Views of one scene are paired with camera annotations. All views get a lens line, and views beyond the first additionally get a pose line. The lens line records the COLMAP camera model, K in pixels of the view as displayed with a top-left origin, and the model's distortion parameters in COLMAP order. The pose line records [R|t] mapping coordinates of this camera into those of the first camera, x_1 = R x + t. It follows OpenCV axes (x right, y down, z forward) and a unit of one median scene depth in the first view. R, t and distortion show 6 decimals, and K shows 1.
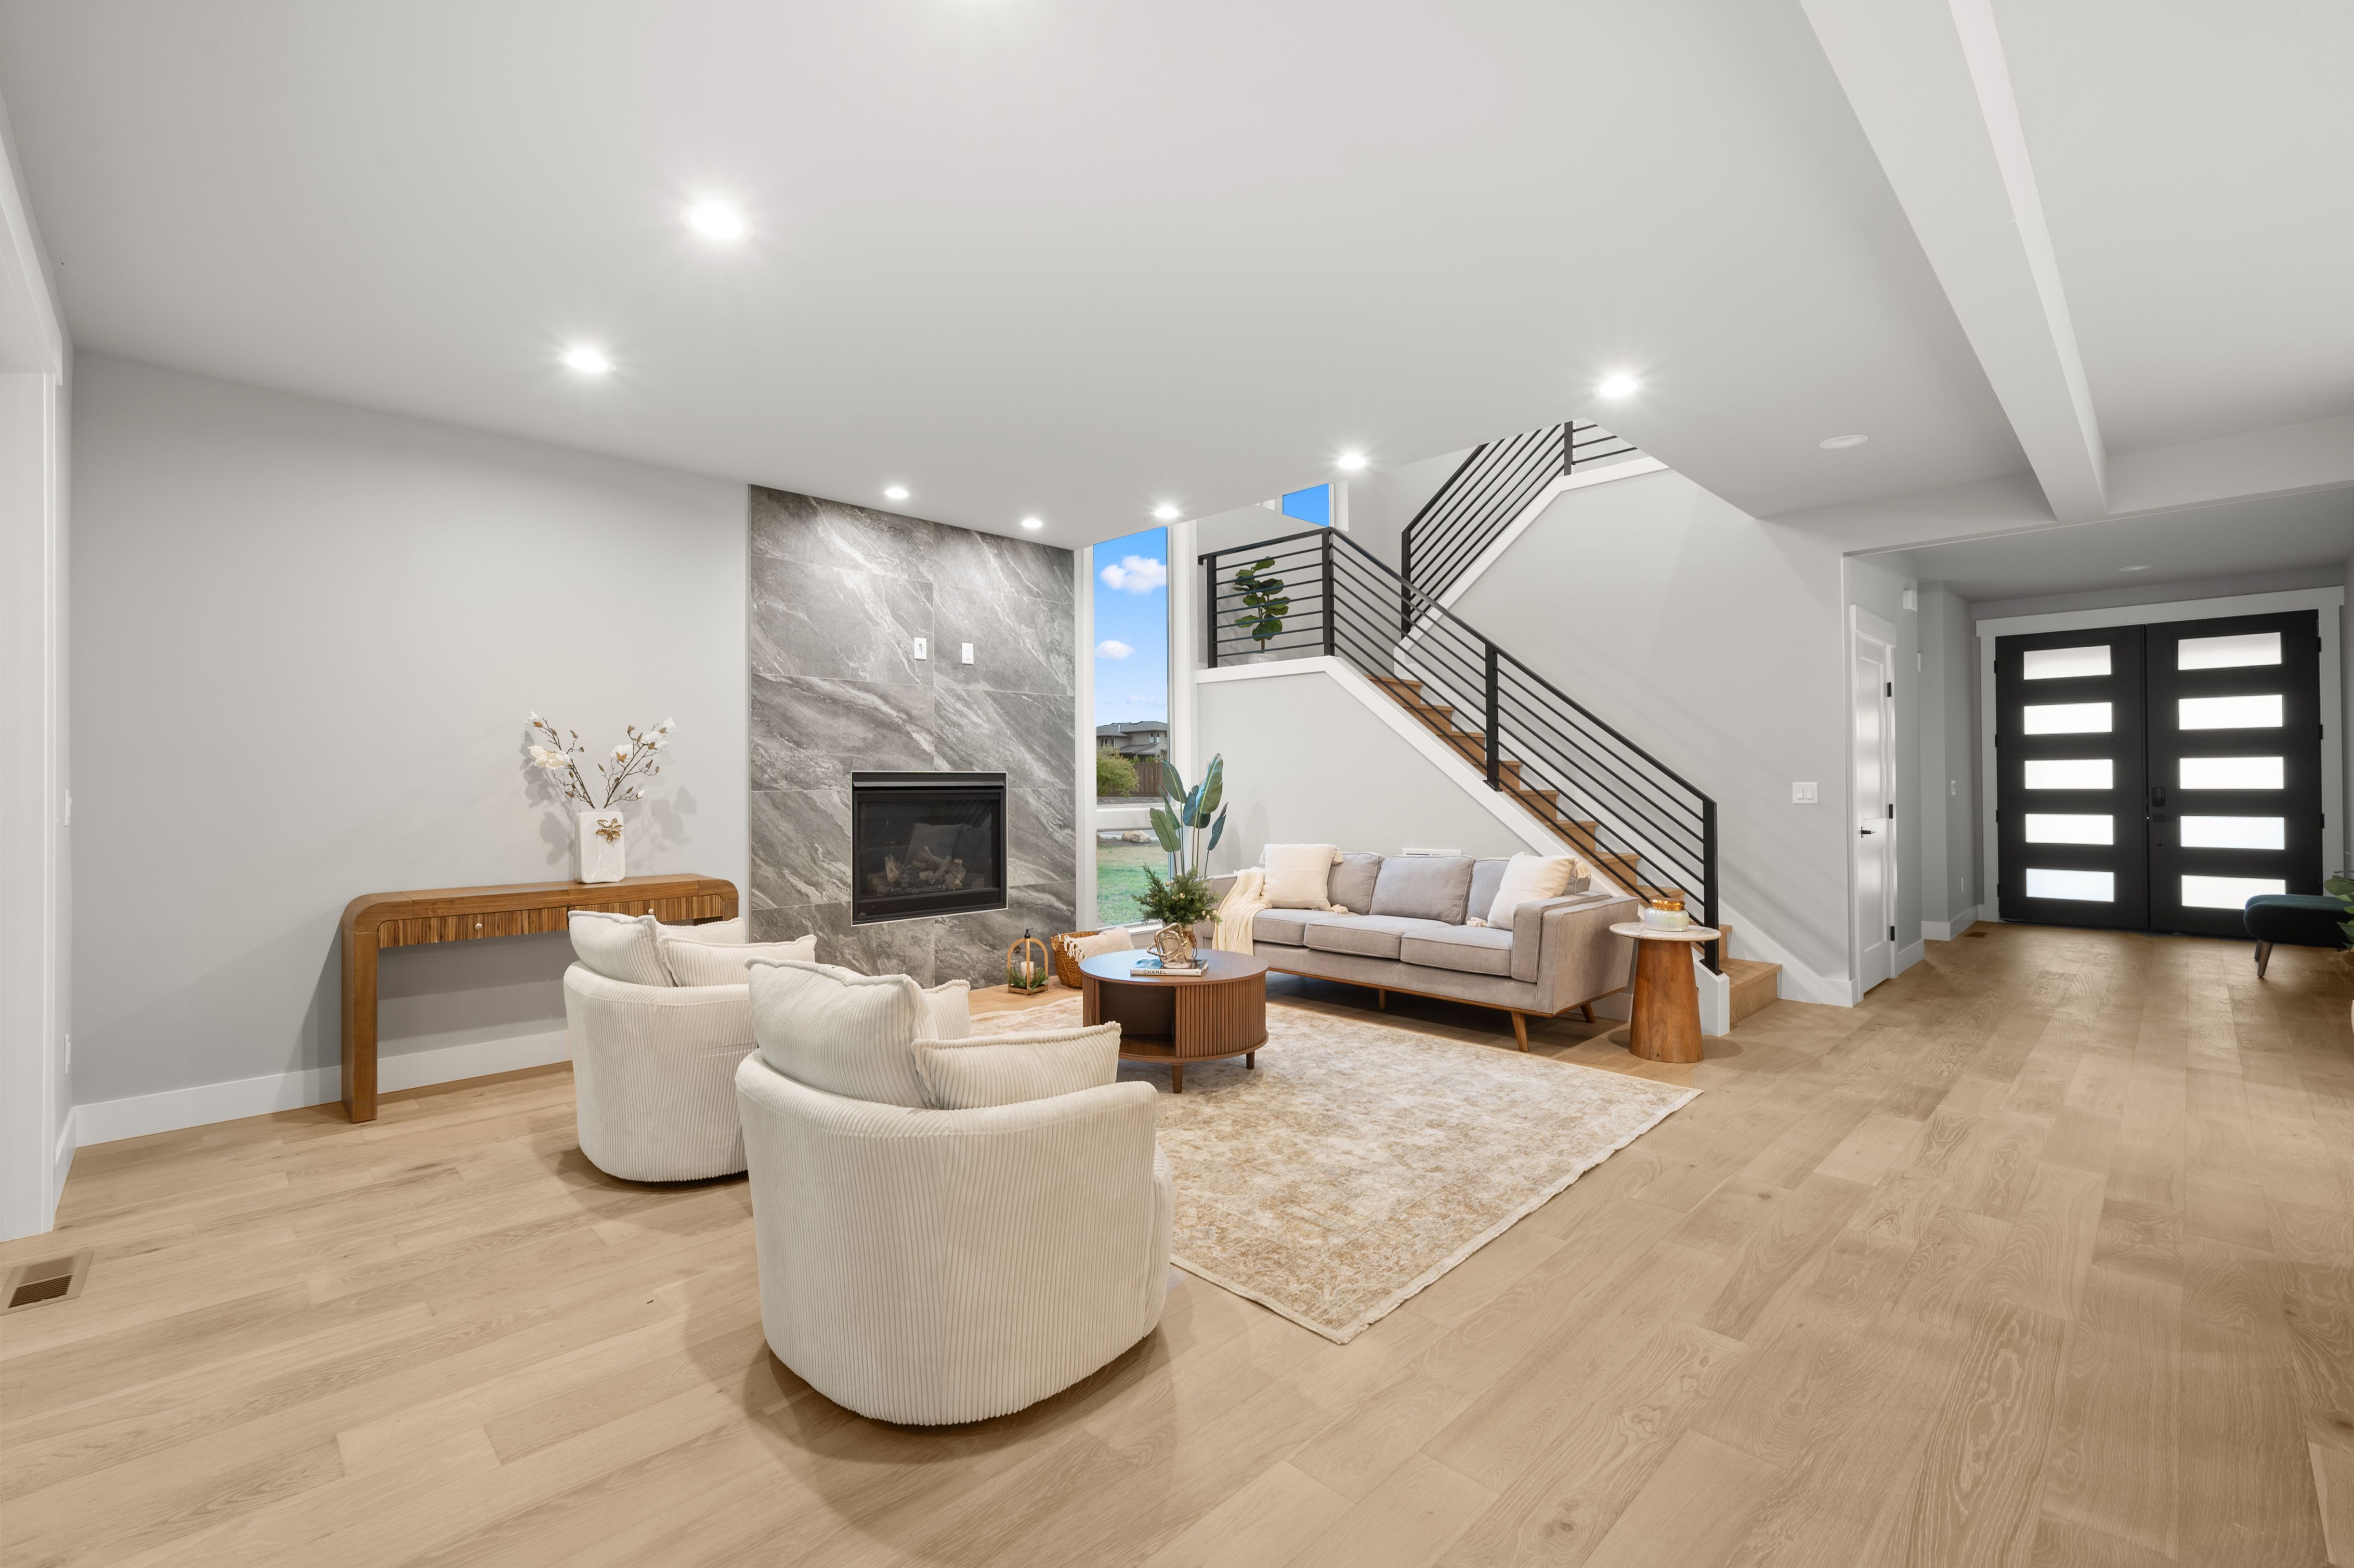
lens RADIAL K [[1001.5, 0, 1187.0], [0, 1001.5, 777.0], [0, 0, 1]] dist [-0.000135, 0.000135]
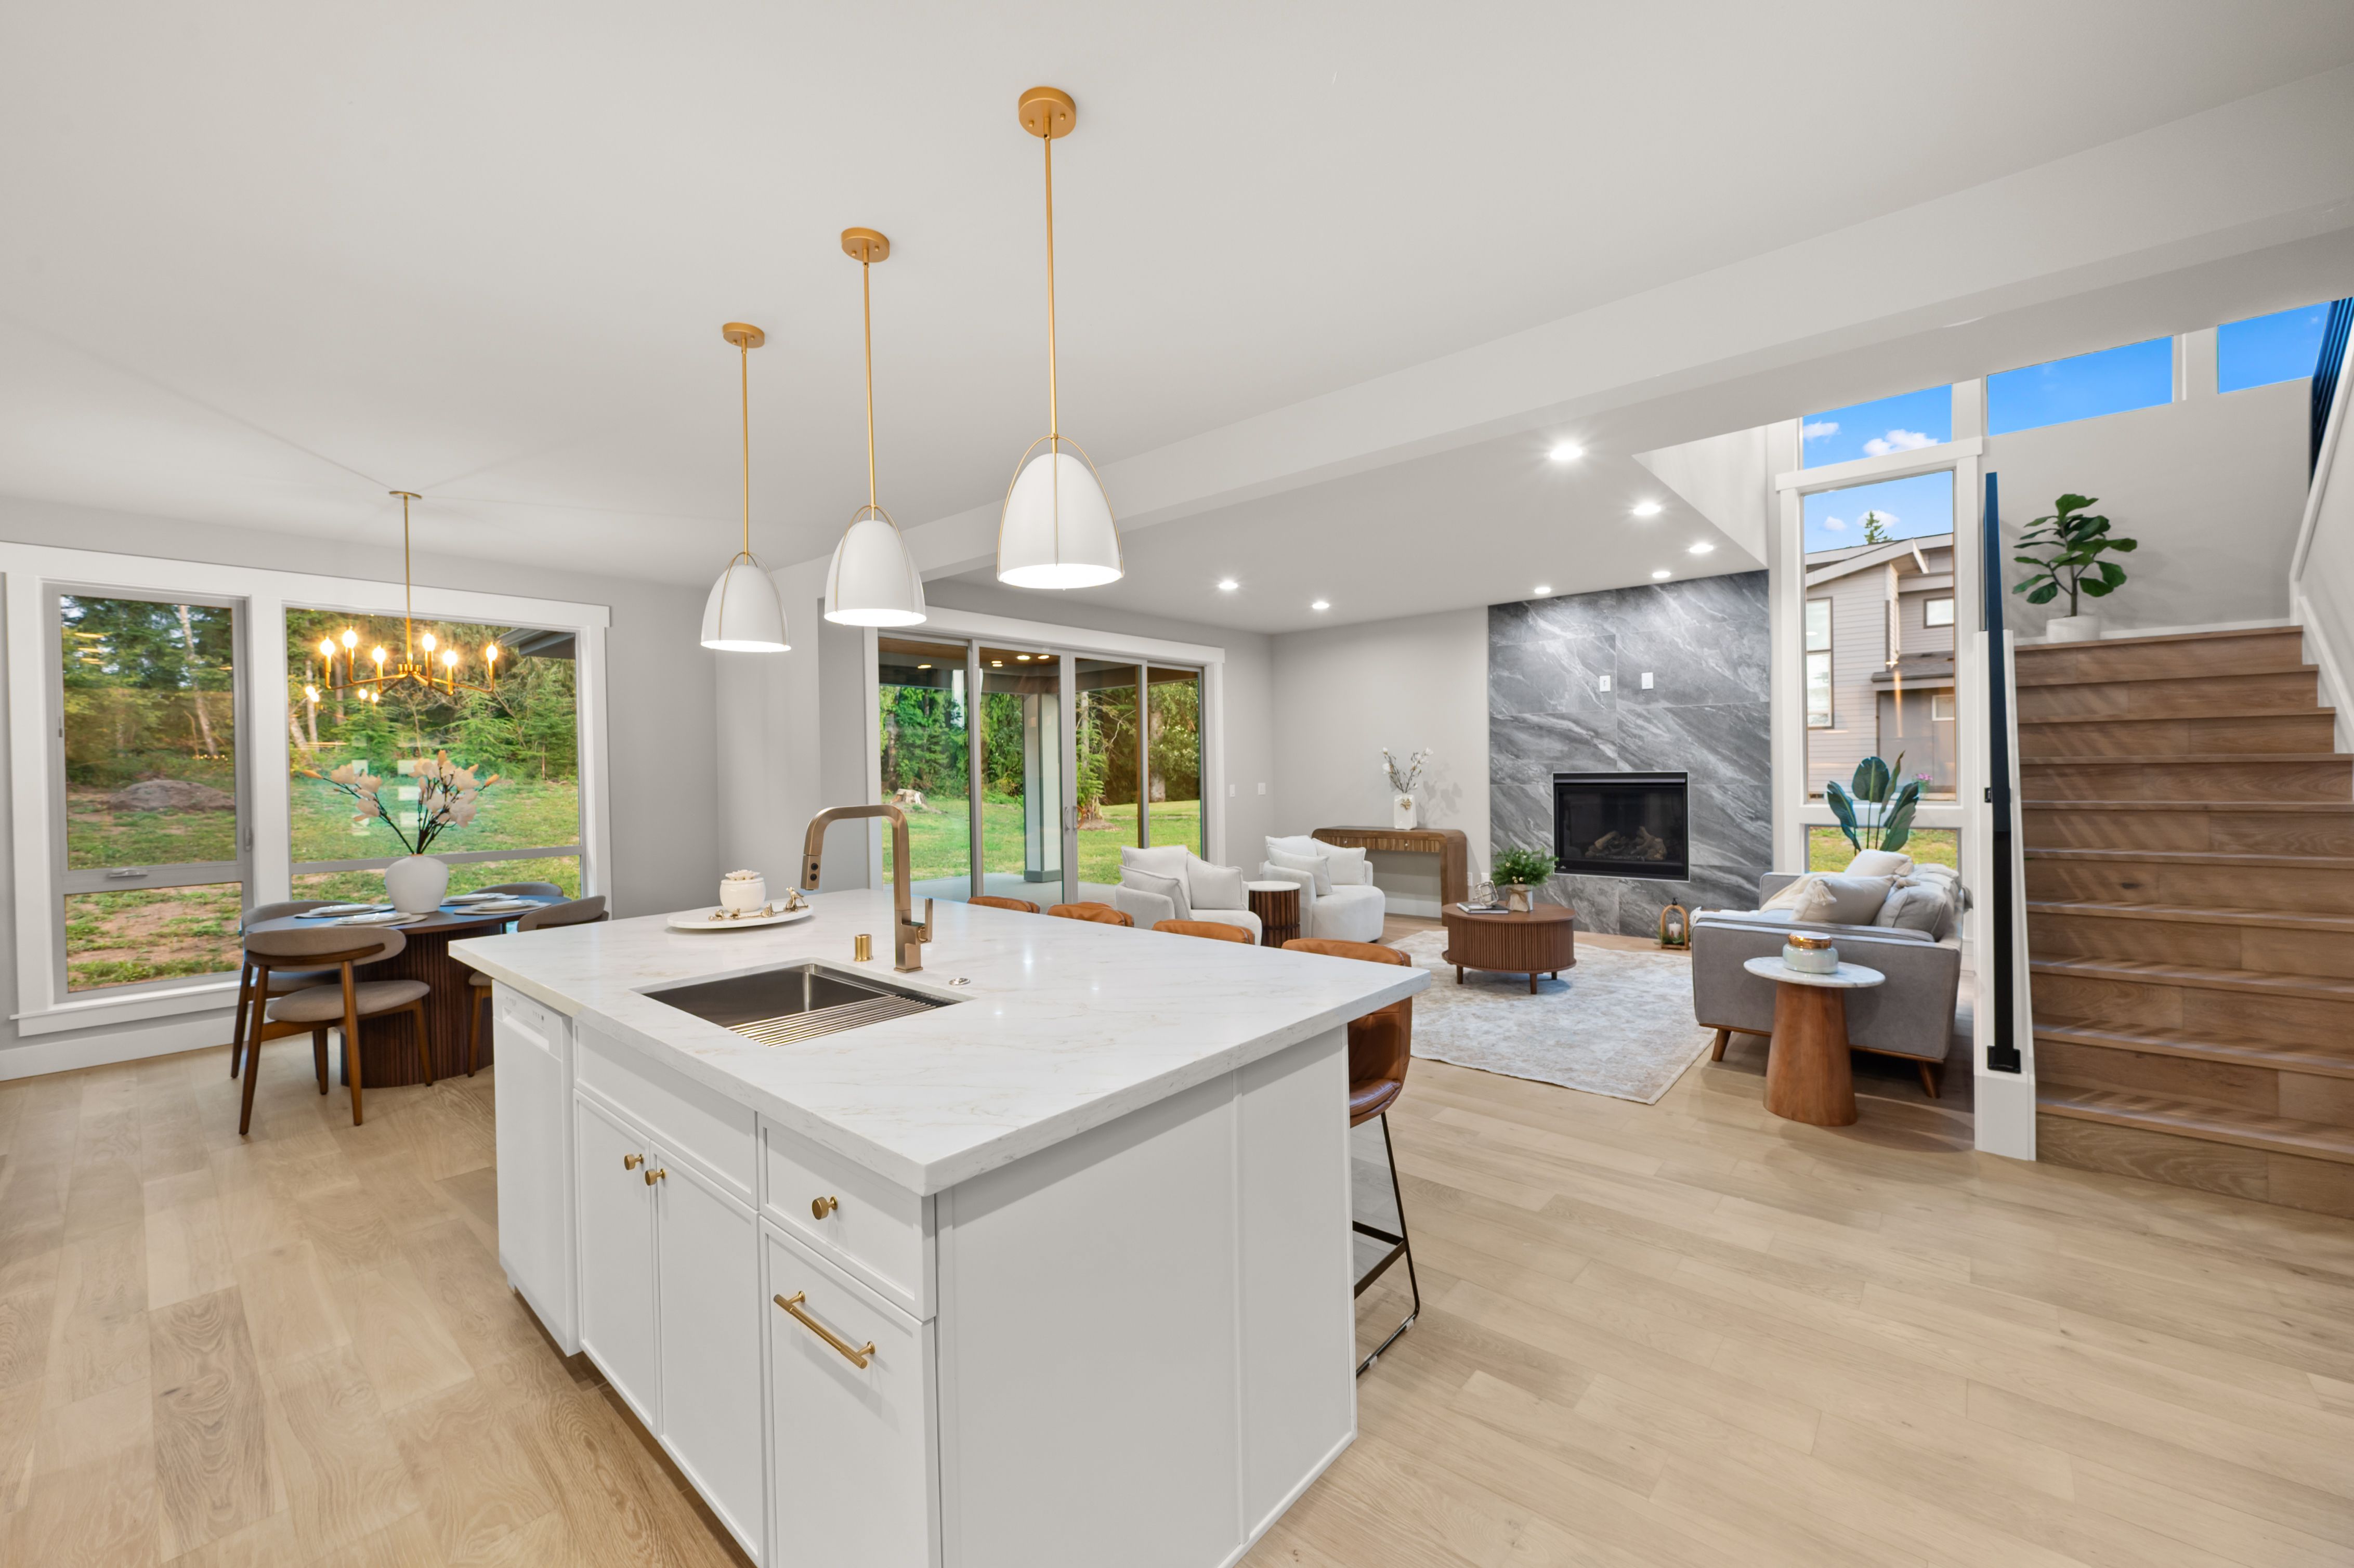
lens RADIAL K [[924.2, 0, 1185.4], [0, 924.2, 777.4], [0, 0, 1]] dist [0.000672, 0.000045]
pose [[0.073319, 0.012568, -0.997229, 0.968367], [0.022266, 0.999651, 0.014236, -0.029272], [0.997060, -0.023248, 0.073013, 0.318716]]
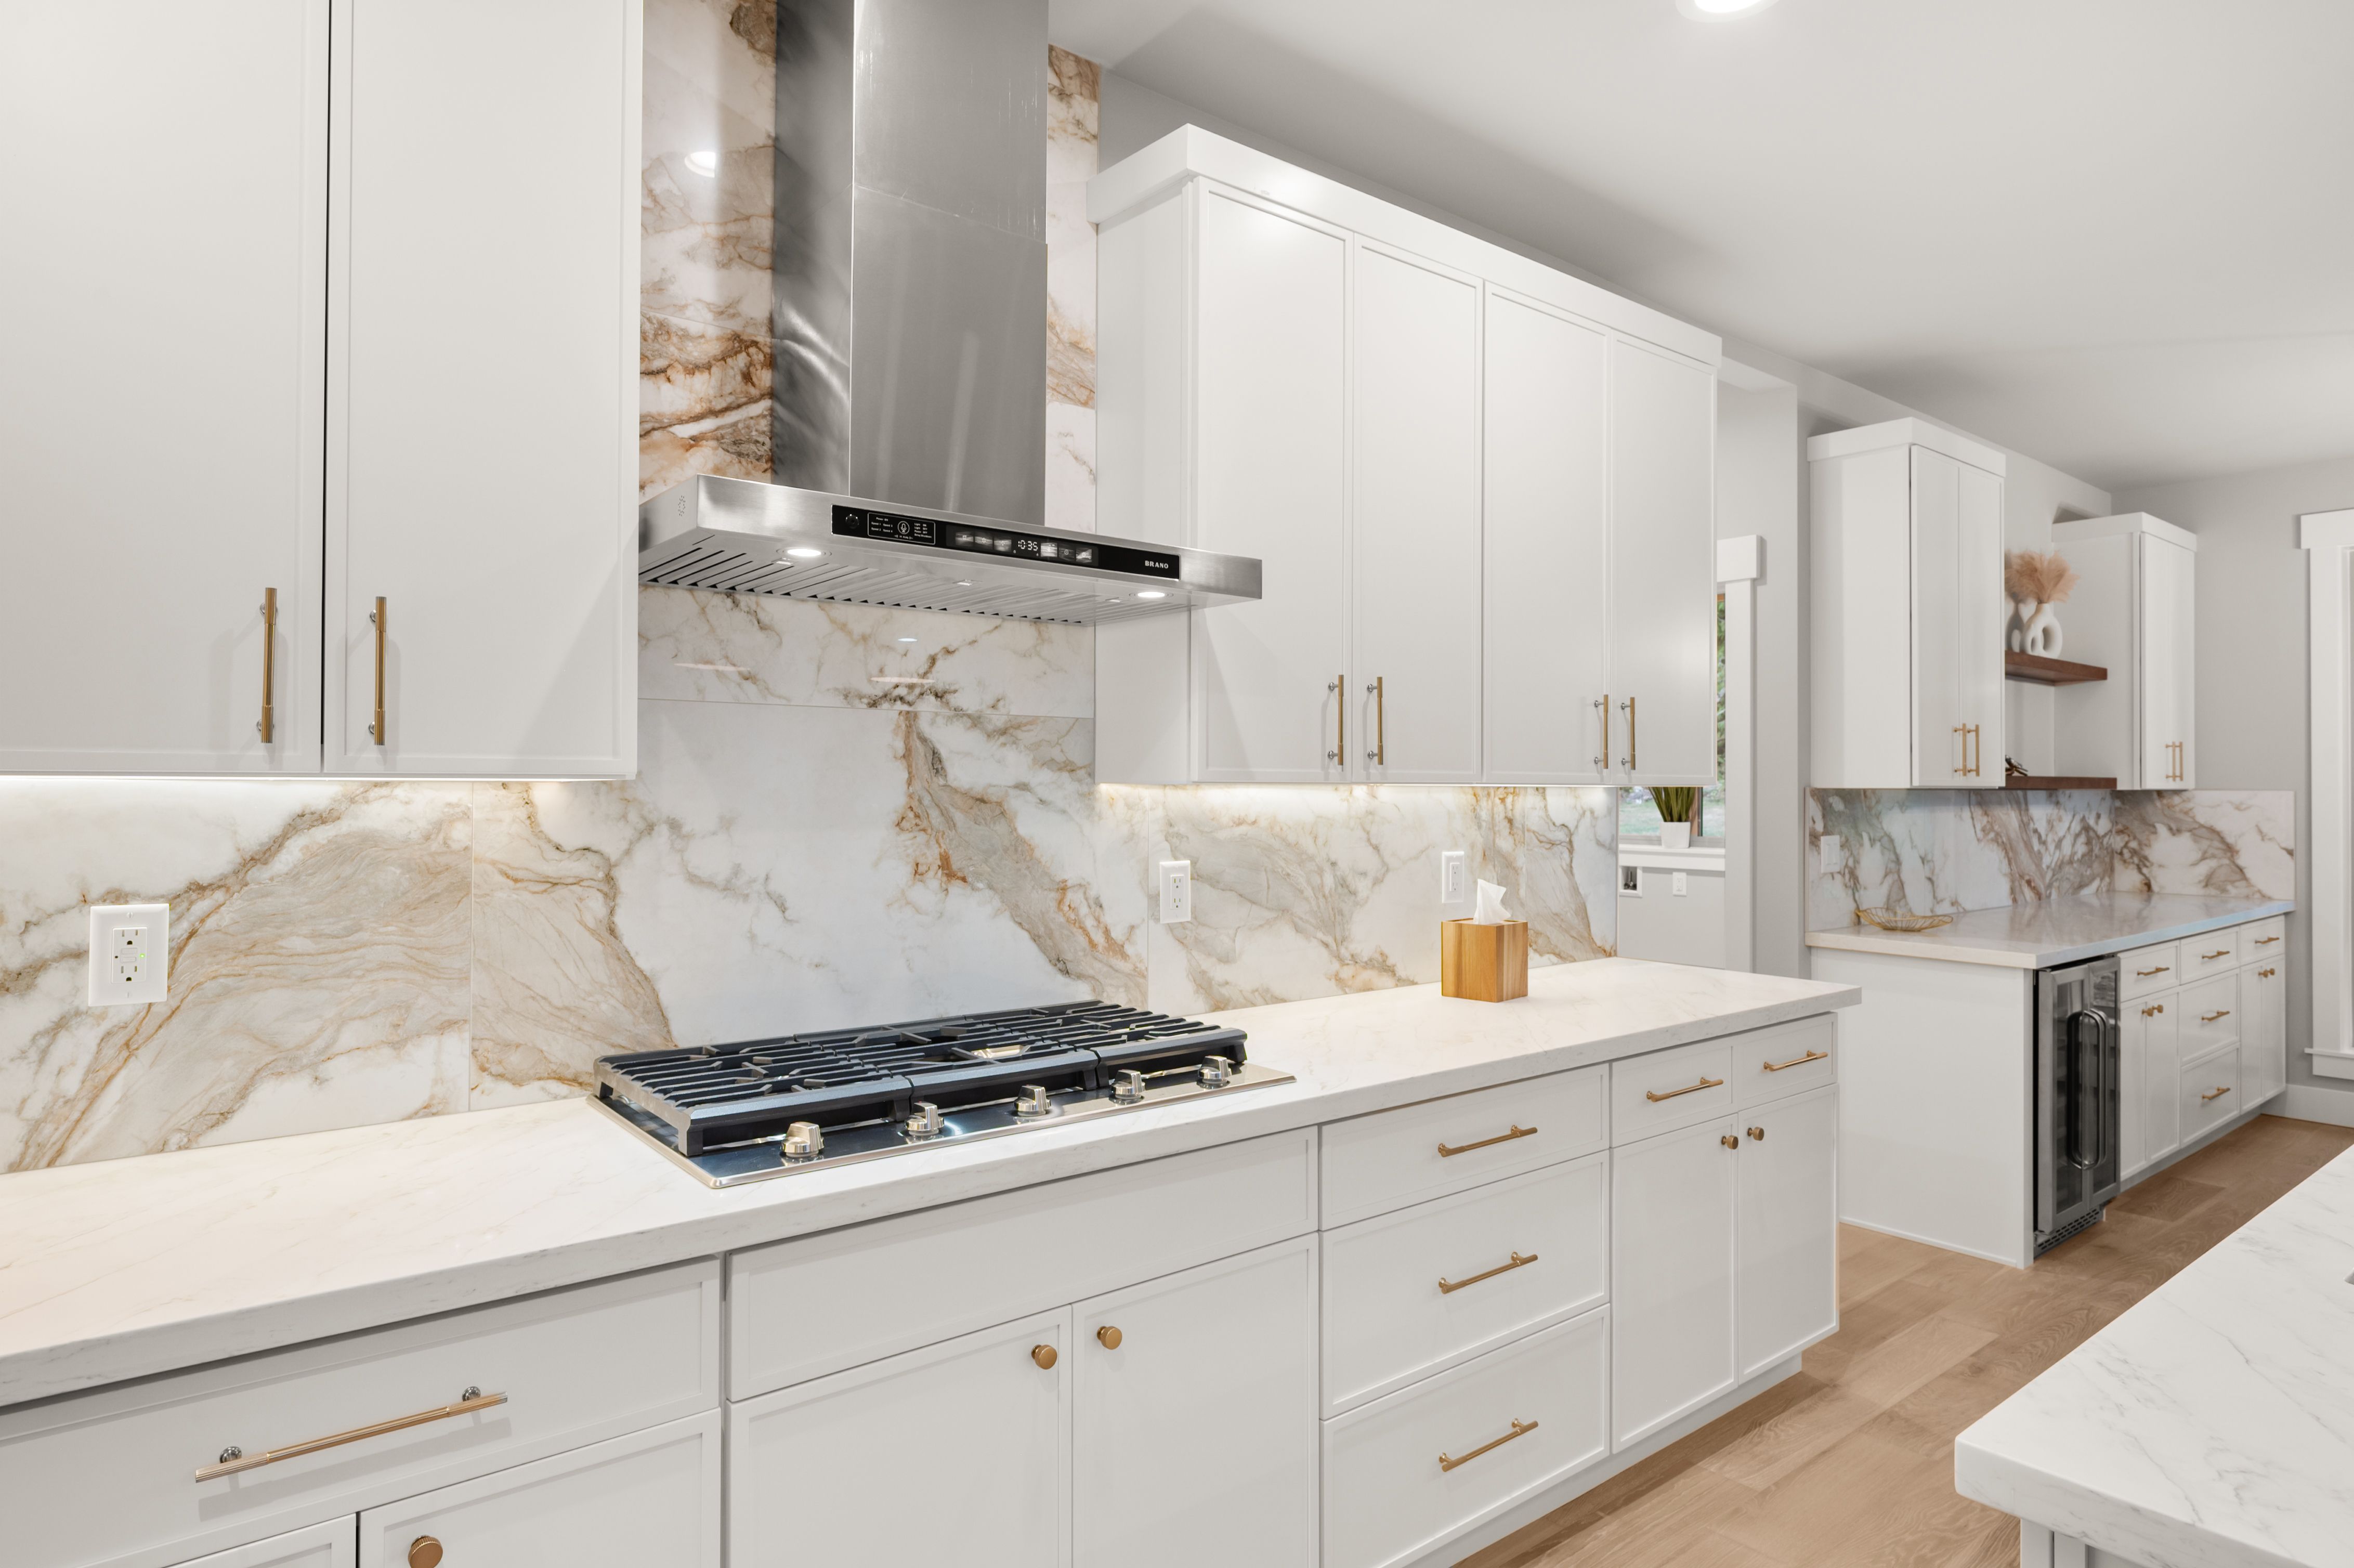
lens RADIAL K [[1331.7, 0, 1182.8], [0, 1331.7, 774.8], [0, 0, 1]] dist [-0.002737, -0.000460]
pose [[-0.994645, 0.003246, 0.103303, 0.852429], [0.001435, 0.999844, -0.017608, -0.026819], [-0.103344, -0.017365, -0.994494, 0.453208]]
